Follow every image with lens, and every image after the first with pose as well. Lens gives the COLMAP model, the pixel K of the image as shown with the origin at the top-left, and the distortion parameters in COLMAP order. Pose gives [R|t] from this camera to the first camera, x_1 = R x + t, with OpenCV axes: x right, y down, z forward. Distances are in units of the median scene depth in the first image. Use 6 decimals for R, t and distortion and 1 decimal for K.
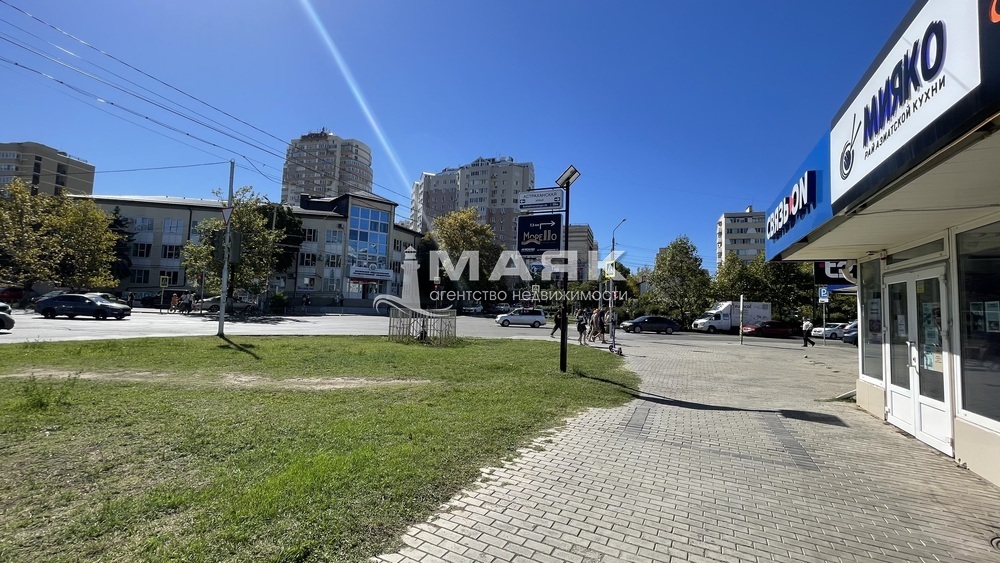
lens RADIAL K [[403.0, 0, 495.7], [0, 403.0, 279.6], [0, 0, 1]] dist [-0.001852, -0.000410]
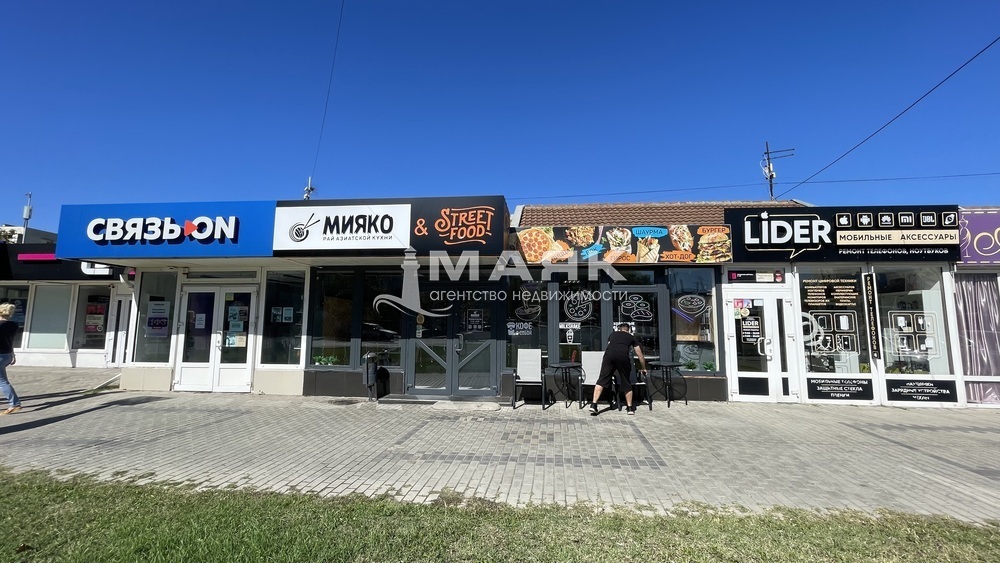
lens RADIAL K [[403.0, 0, 499.9], [0, 403.0, 282.3], [0, 0, 1]] dist [-0.001852, -0.000410]
pose [[-0.354508, 0.058573, 0.933217, -1.054317], [-0.080676, 0.992398, -0.092935, 0.028606], [-0.931566, -0.108234, -0.347088, 0.672686]]
